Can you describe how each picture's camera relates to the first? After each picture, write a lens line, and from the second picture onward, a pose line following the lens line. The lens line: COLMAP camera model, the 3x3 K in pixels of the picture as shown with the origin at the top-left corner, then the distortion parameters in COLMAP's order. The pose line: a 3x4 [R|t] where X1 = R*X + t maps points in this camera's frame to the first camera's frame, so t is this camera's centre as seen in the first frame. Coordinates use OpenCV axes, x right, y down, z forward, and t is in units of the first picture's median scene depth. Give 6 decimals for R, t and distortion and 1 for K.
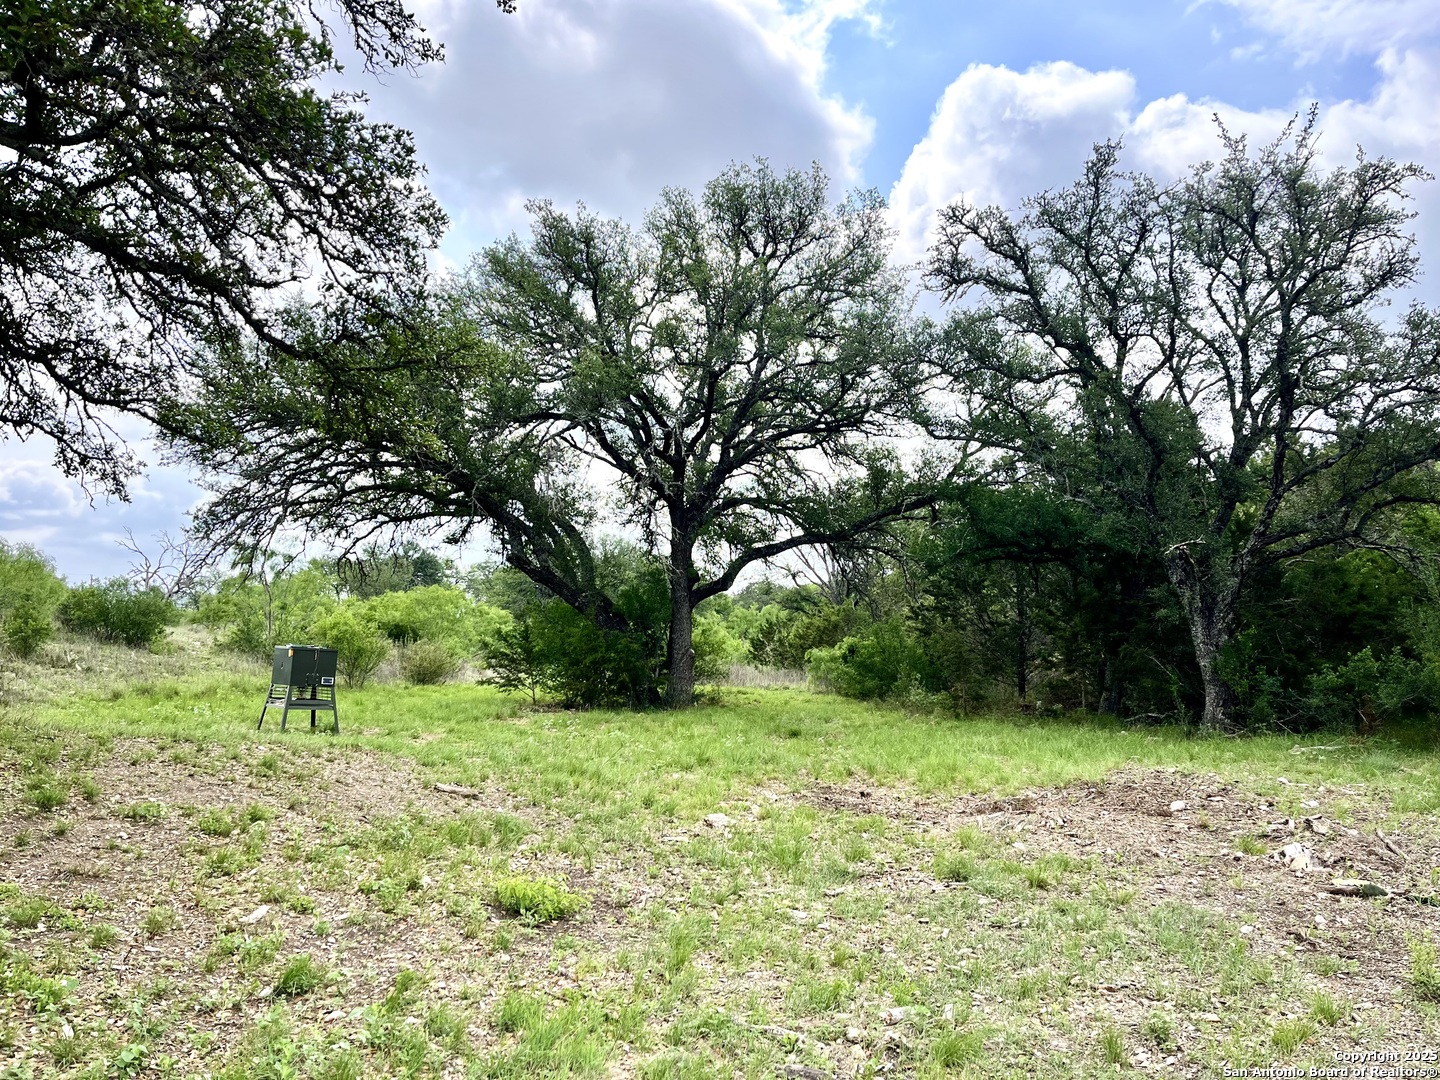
lens RADIAL K [[1090.1, 0, 720.0], [0, 1090.1, 540.0], [0, 0, 1]] dist [-0.000077, -0.000611]
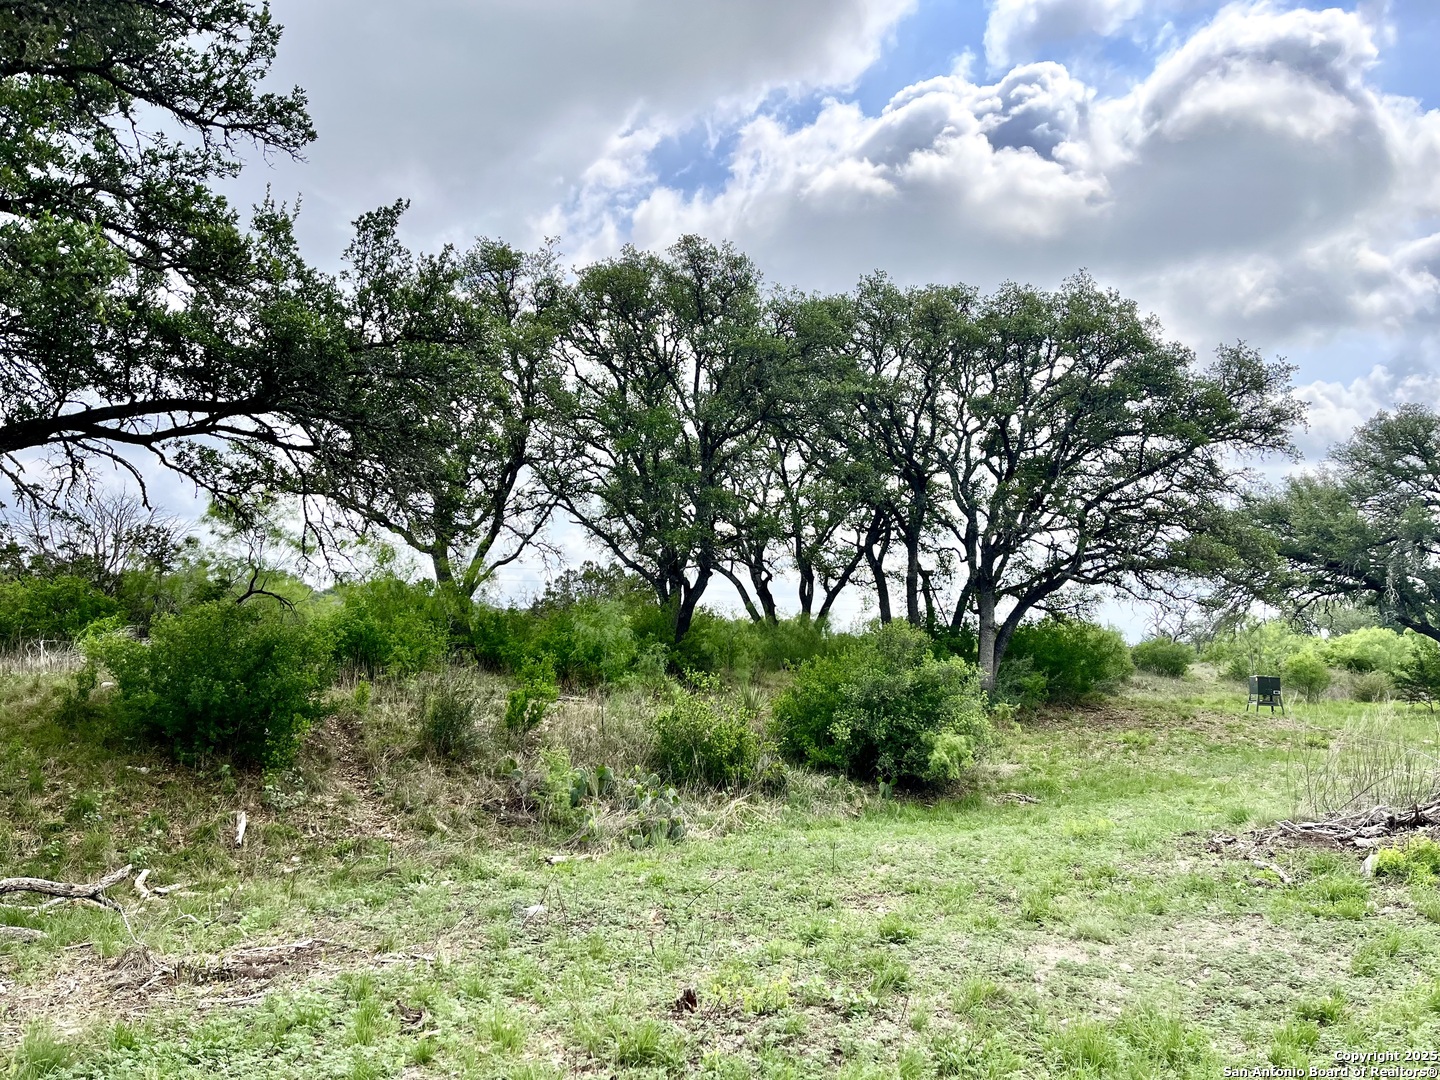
lens RADIAL K [[1090.1, 0, 720.0], [0, 1090.1, 540.0], [0, 0, 1]] dist [-0.000077, -0.000611]
pose [[0.655938, -0.104786, -0.747506, 0.327029], [0.084181, 0.994295, -0.065512, -0.070551], [0.750106, -0.019954, 0.661016, -0.722971]]
